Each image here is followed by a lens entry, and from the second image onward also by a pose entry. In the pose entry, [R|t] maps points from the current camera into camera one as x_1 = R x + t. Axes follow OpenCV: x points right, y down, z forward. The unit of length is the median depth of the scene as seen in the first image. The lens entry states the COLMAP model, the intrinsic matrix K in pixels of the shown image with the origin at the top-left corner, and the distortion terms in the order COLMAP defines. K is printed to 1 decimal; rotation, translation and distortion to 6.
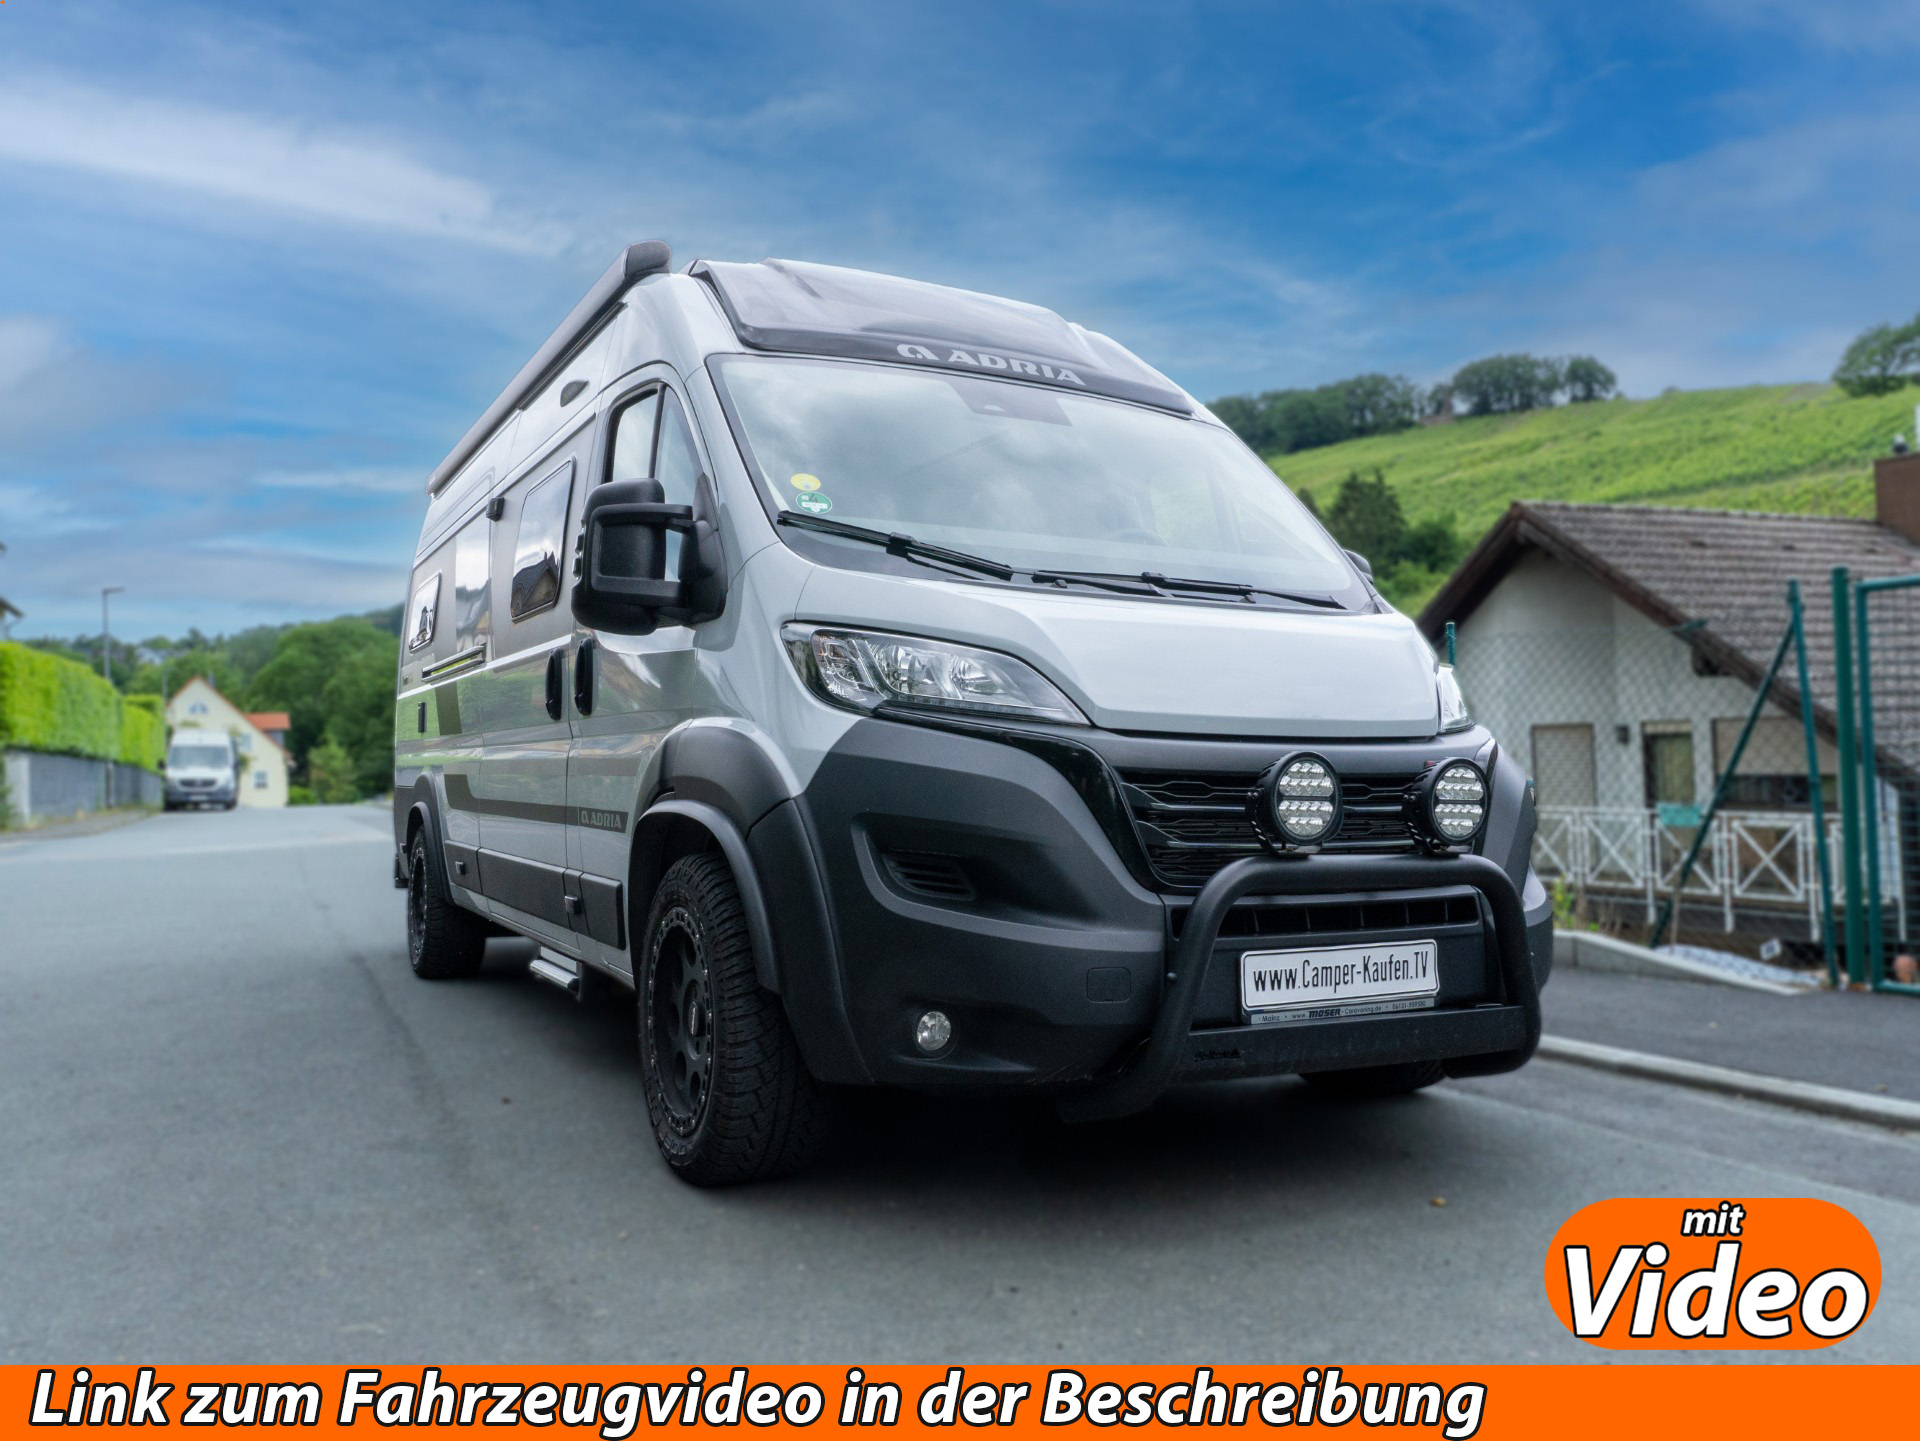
lens RADIAL K [[1506.8, 0, 965.7], [0, 1506.8, 712.8], [0, 0, 1]] dist [-0.043601, 0.003391]
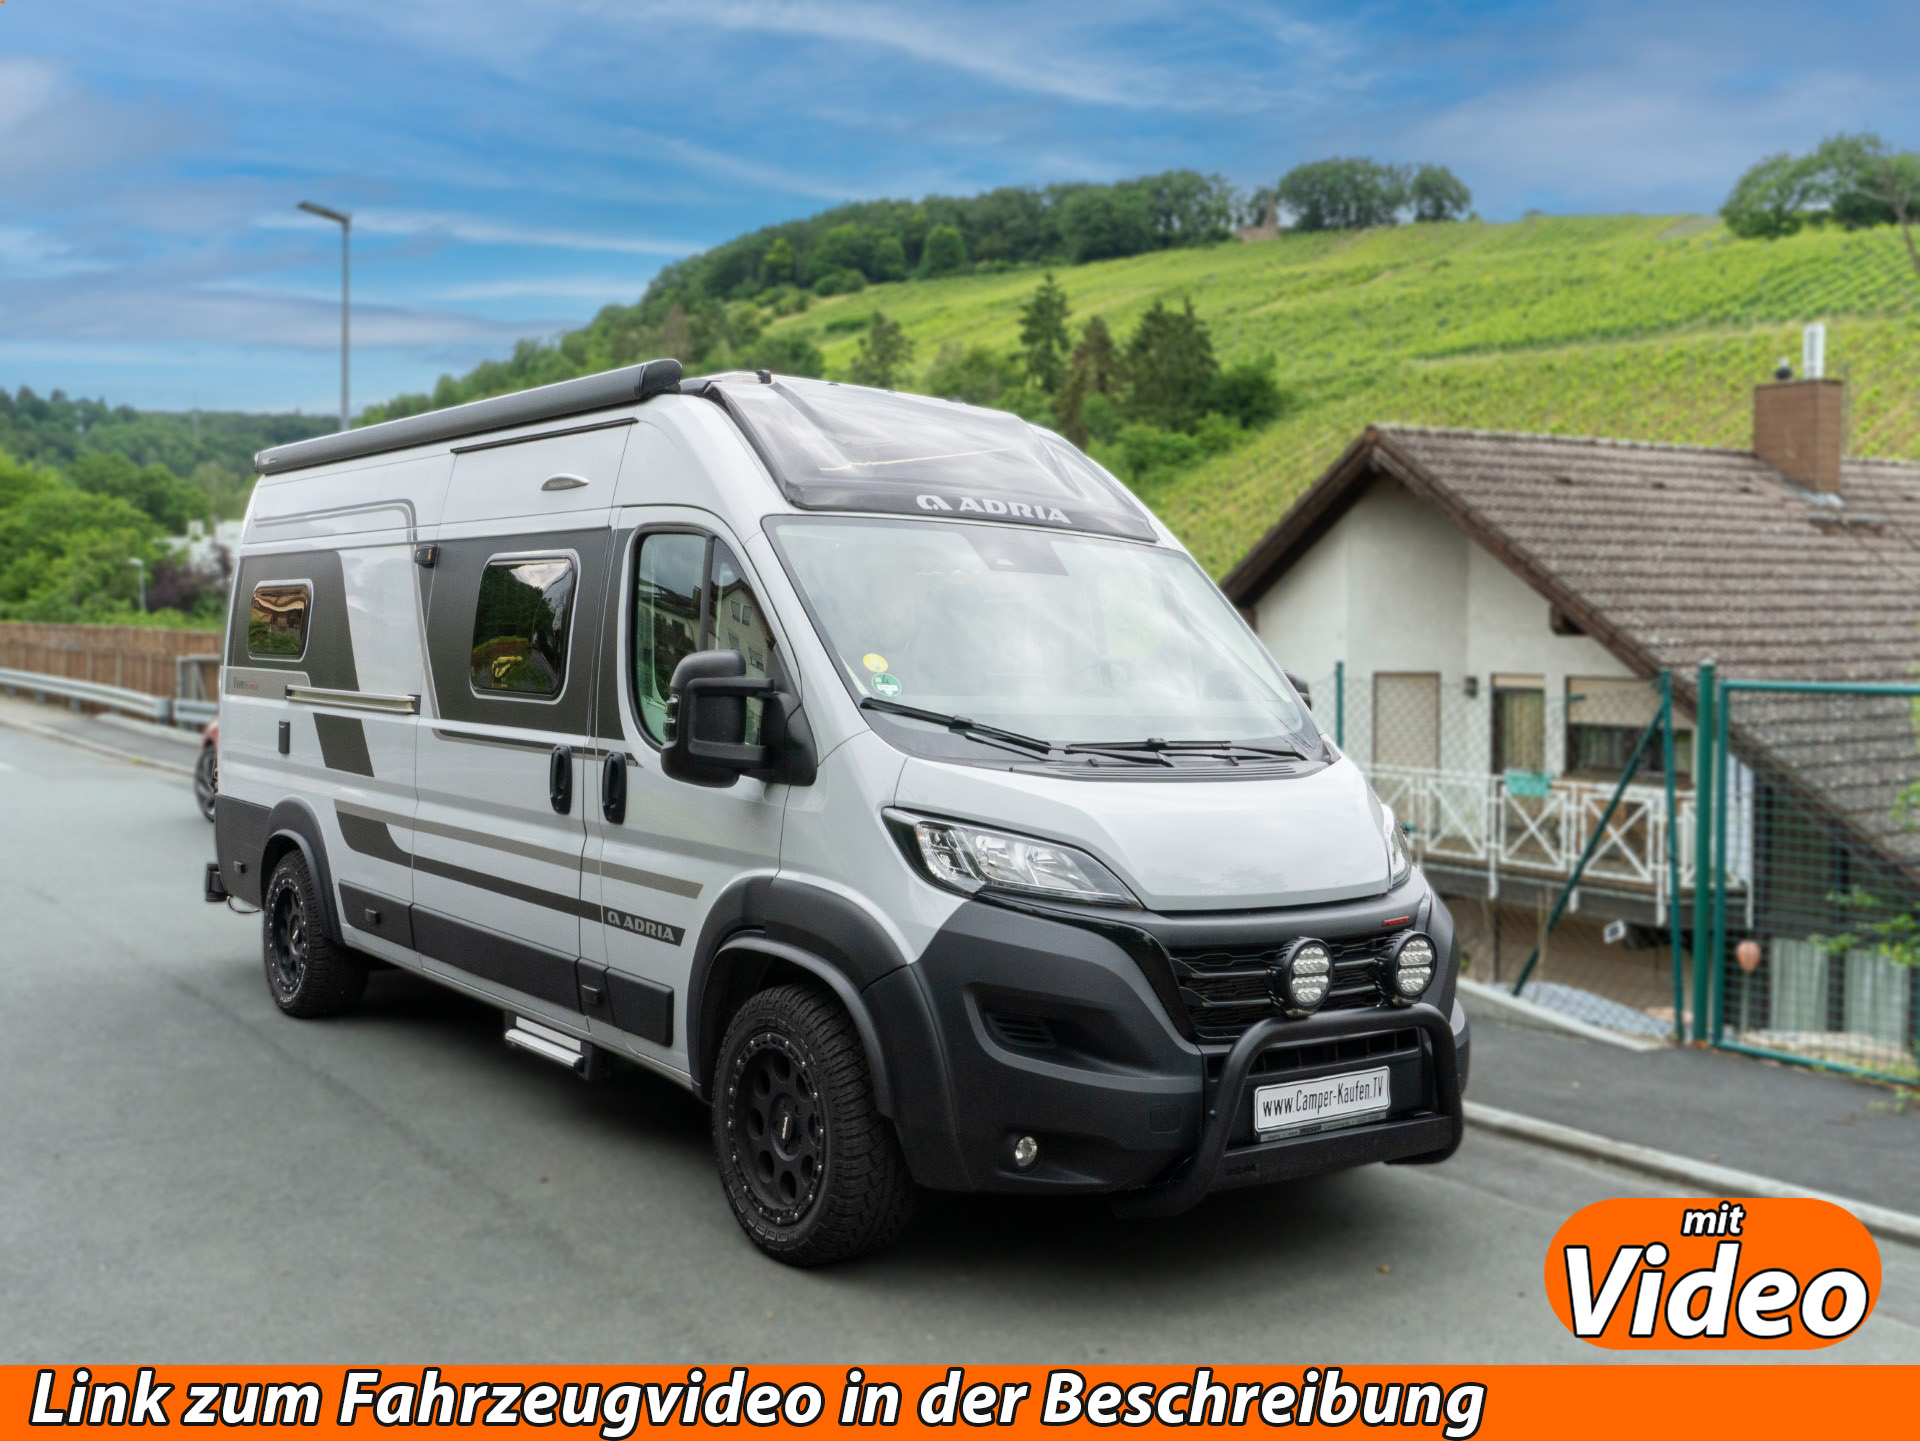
lens RADIAL K [[1891.1, 0, 973.3], [0, 1891.1, 709.0], [0, 0, 1]] dist [0.020871, 0.000000]
pose [[0.985524, 0.023610, 0.167886, -0.067714], [-0.035780, 0.996917, 0.069834, -0.054429], [-0.165719, -0.074830, 0.983330, -0.109709]]
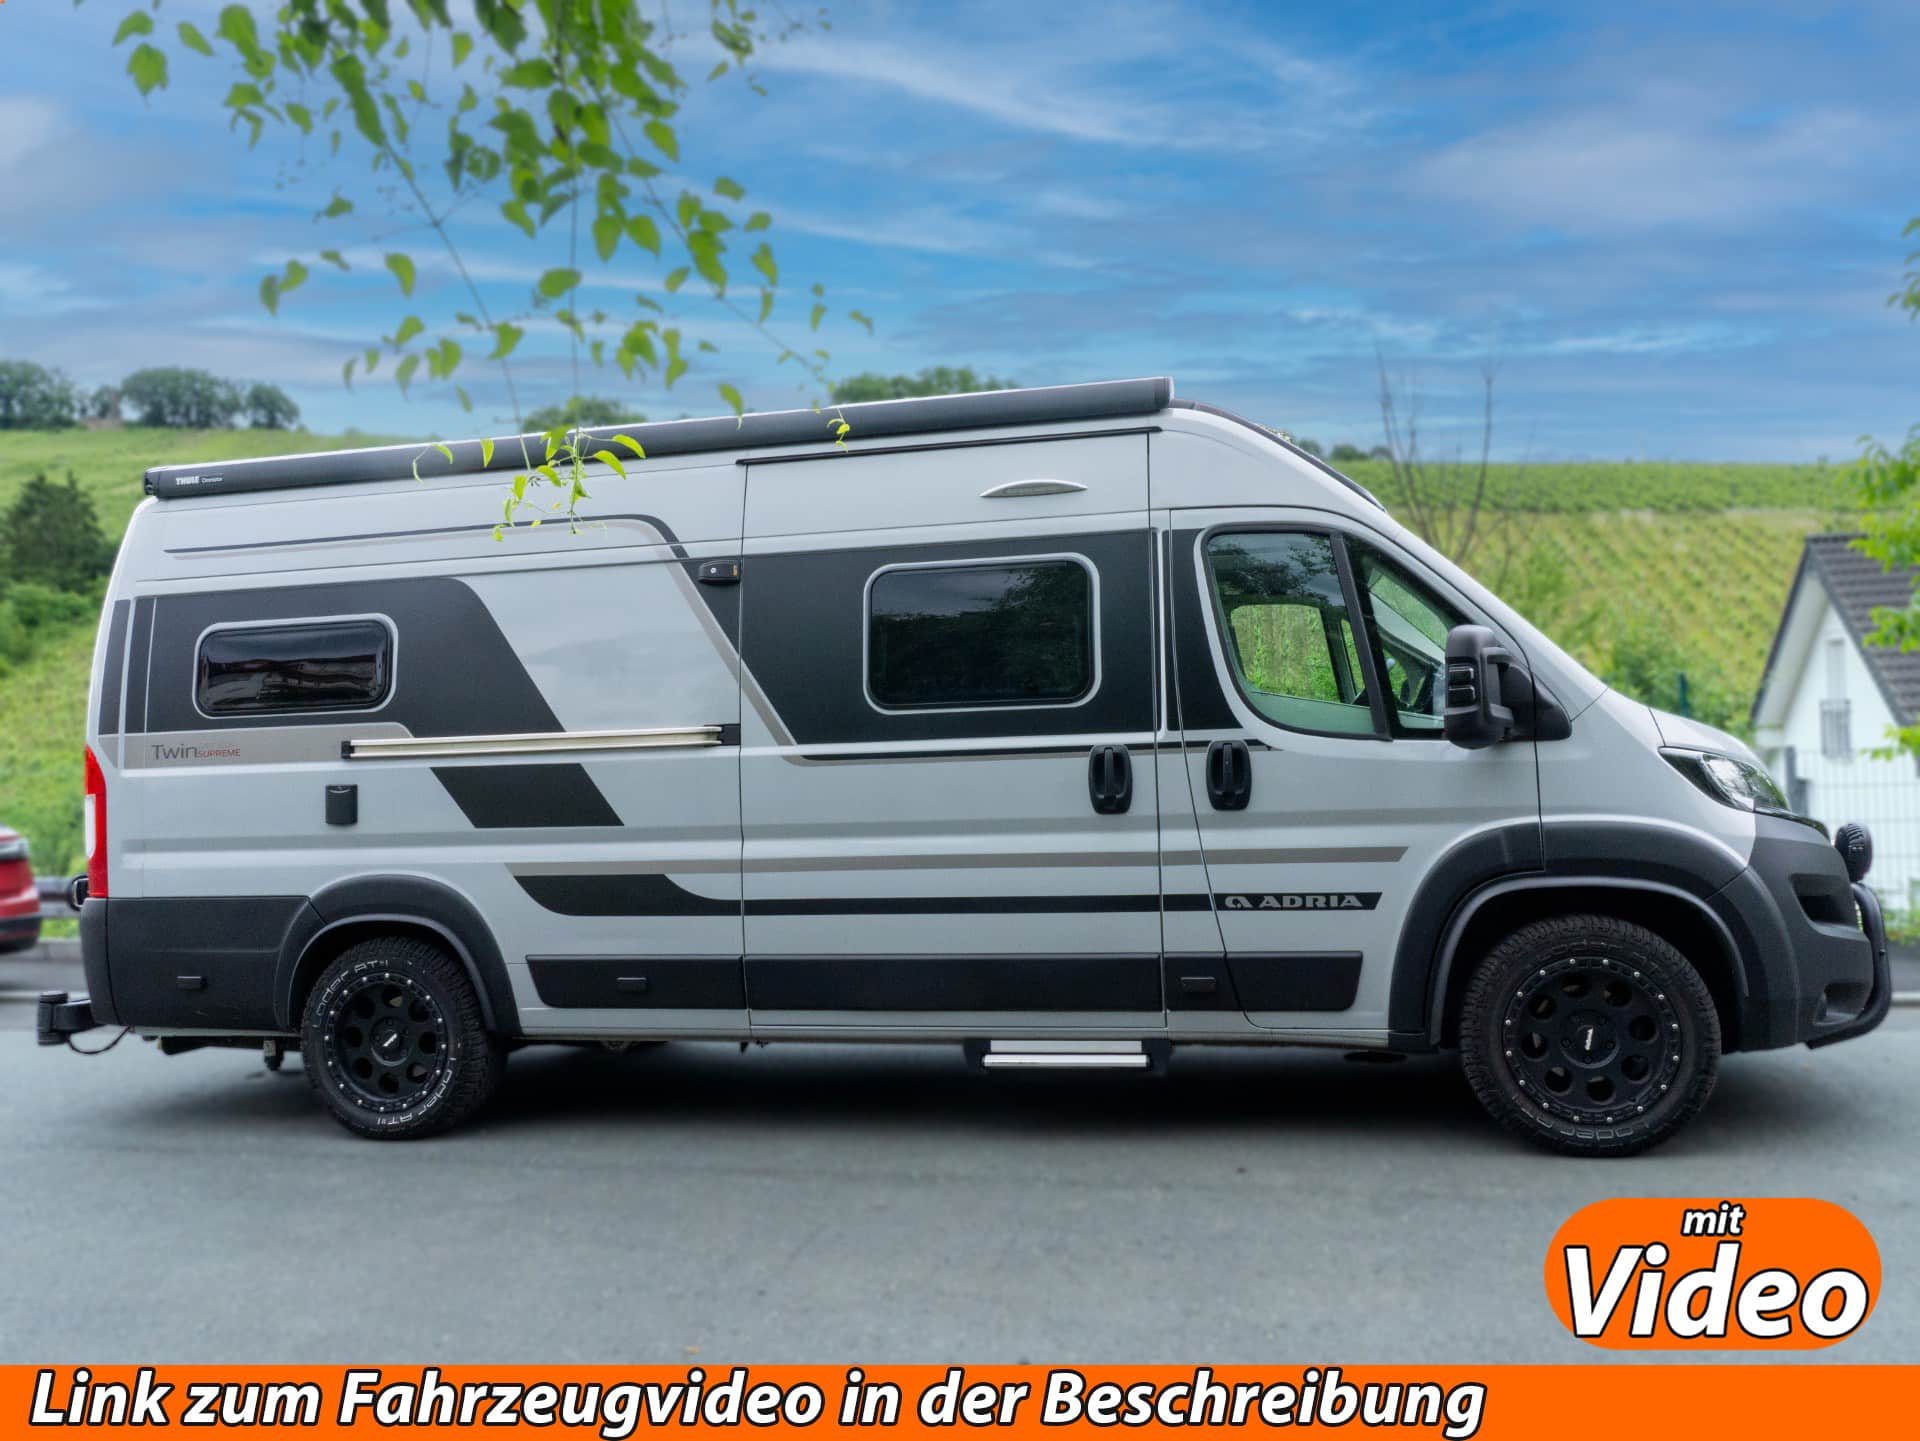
lens RADIAL K [[1459.8, 0, 986.2], [0, 1459.8, 718.0], [0, 0, 1]] dist [-0.012553, -0.006173]
pose [[0.637734, 0.011948, 0.770164, -0.353759], [-0.001045, 0.999892, -0.014646, -0.014897], [-0.770256, 0.008535, 0.637678, 0.133408]]
